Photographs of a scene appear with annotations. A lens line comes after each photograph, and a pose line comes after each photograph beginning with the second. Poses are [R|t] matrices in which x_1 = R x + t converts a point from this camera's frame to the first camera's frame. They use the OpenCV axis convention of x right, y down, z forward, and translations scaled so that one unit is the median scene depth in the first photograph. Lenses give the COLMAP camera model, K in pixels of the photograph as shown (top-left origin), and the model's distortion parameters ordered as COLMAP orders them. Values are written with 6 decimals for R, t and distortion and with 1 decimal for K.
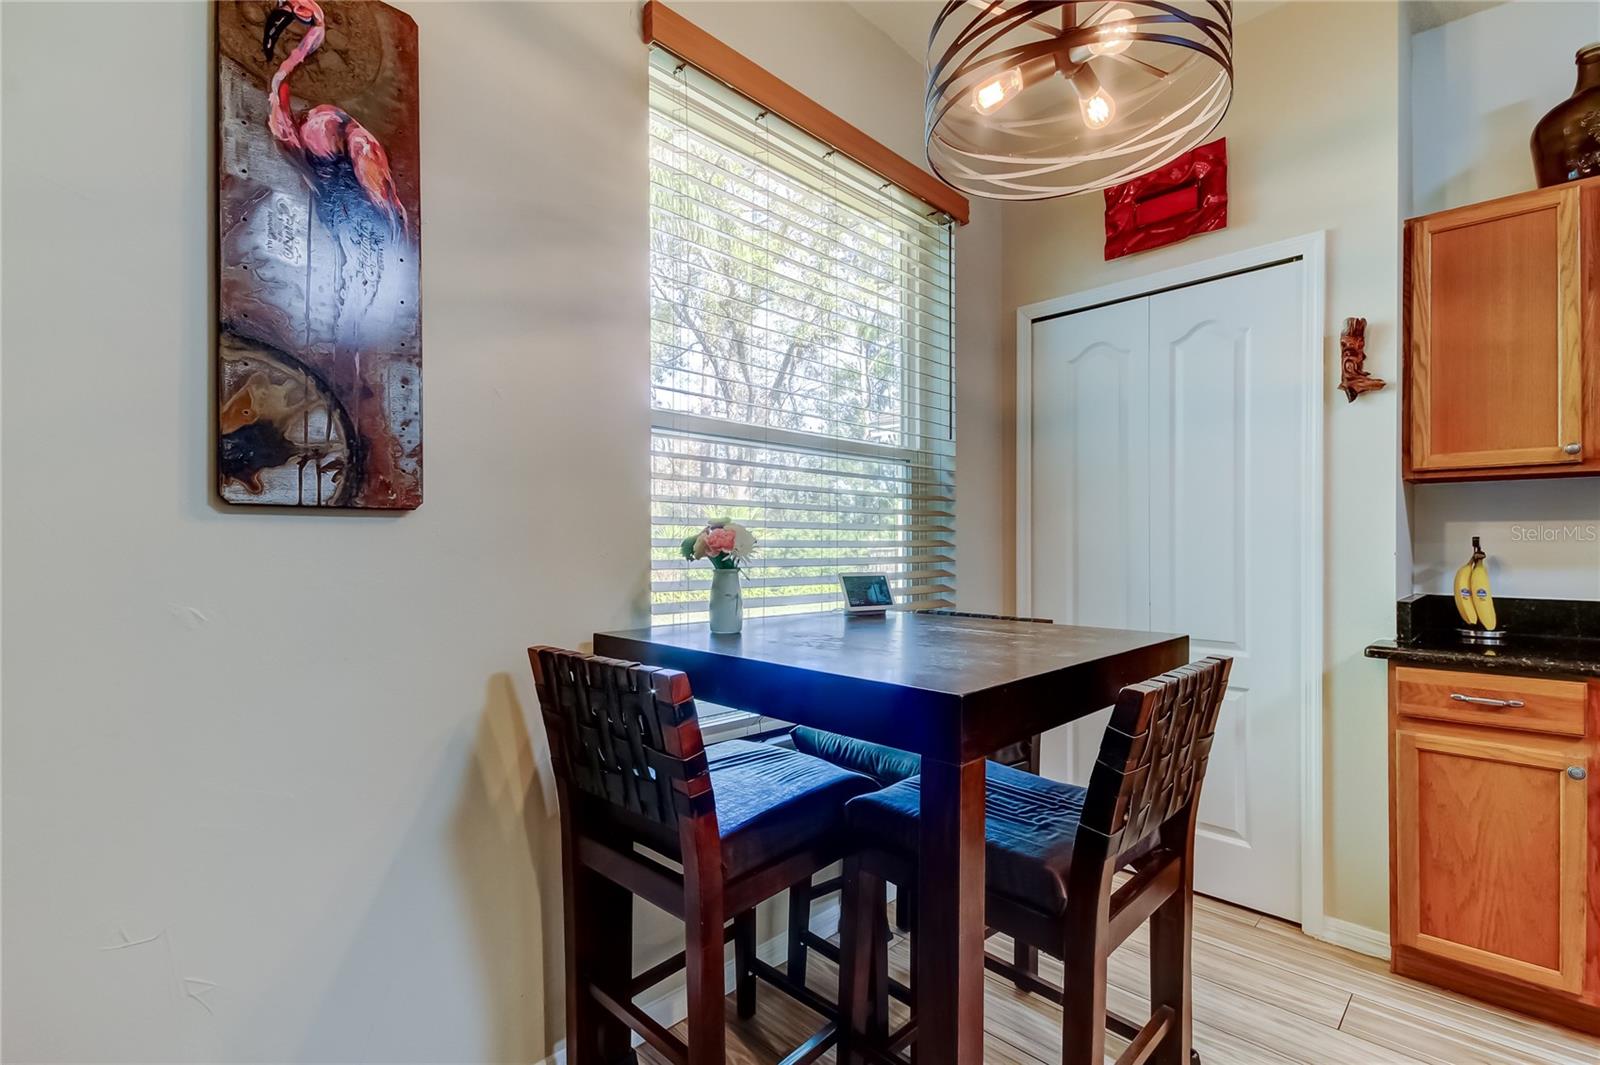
lens RADIAL K [[750.7, 0, 812.0], [0, 750.7, 541.4], [0, 0, 1]] dist [0.020108, -0.008613]
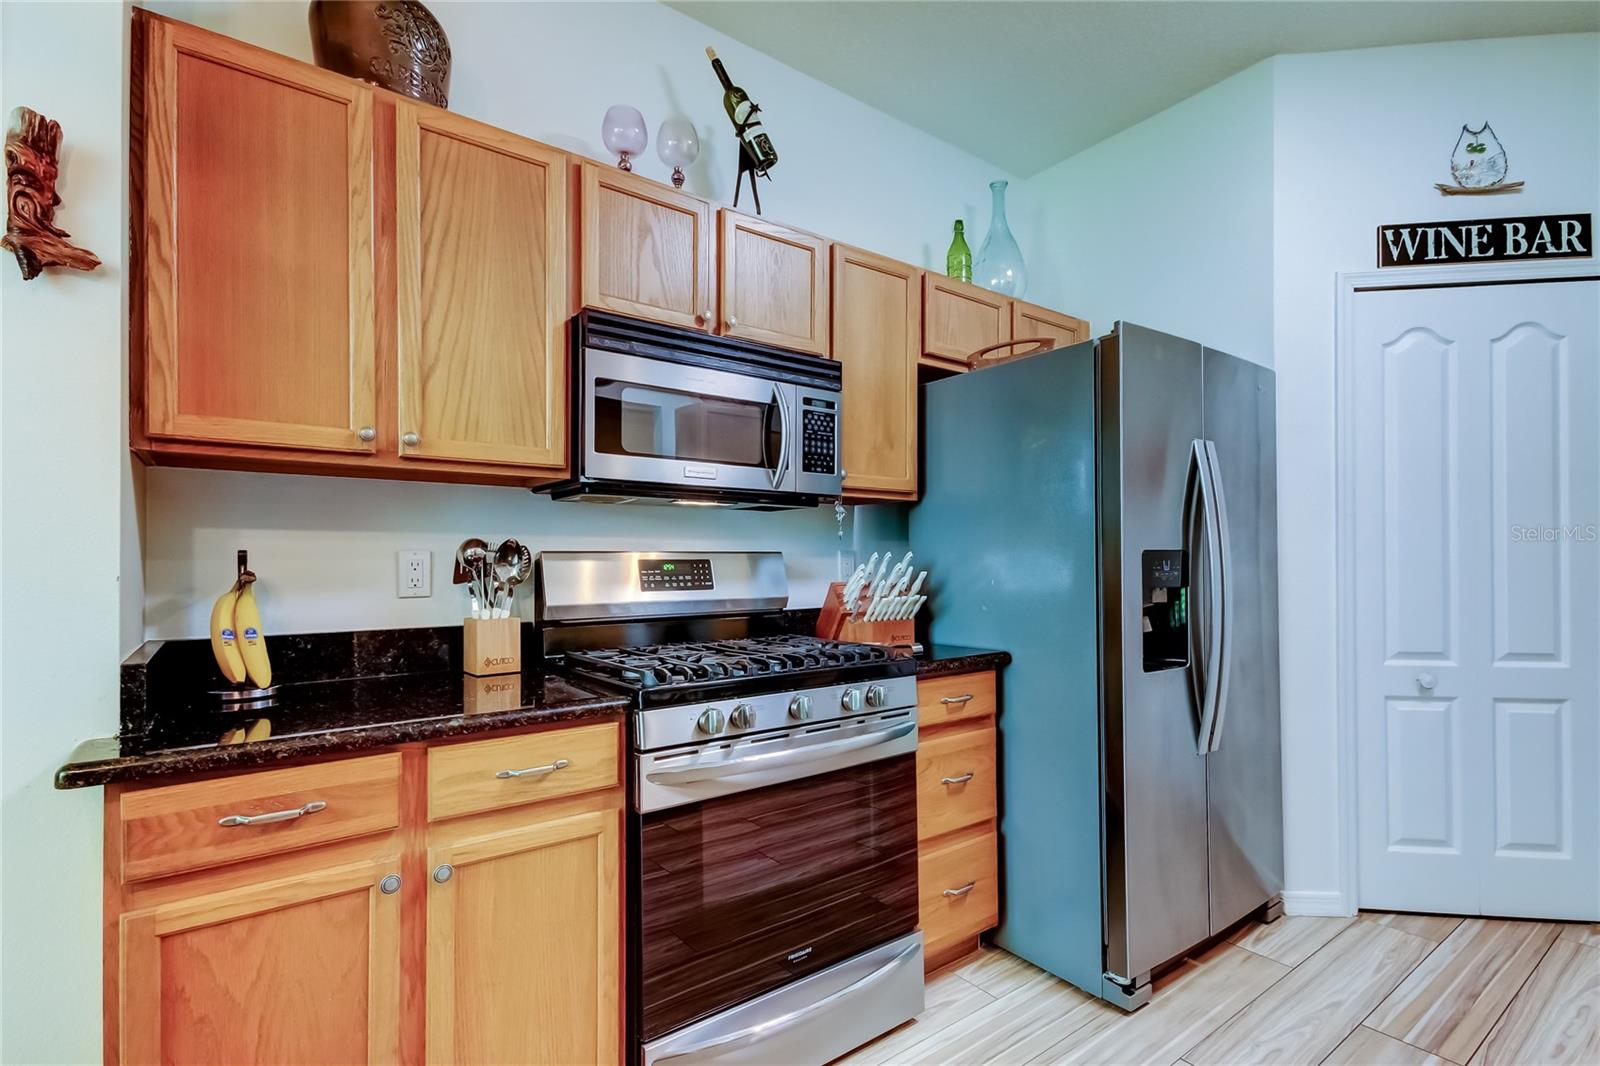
lens RADIAL K [[750.7, 0, 779.8], [0, 750.7, 551.8], [0, 0, 1]] dist [0.020108, -0.008613]
pose [[0.178326, 0.008158, 0.983938, 0.309847], [0.000620, 0.999965, -0.008403, 0.001610], [-0.983971, 0.002109, 0.178315, 0.423631]]
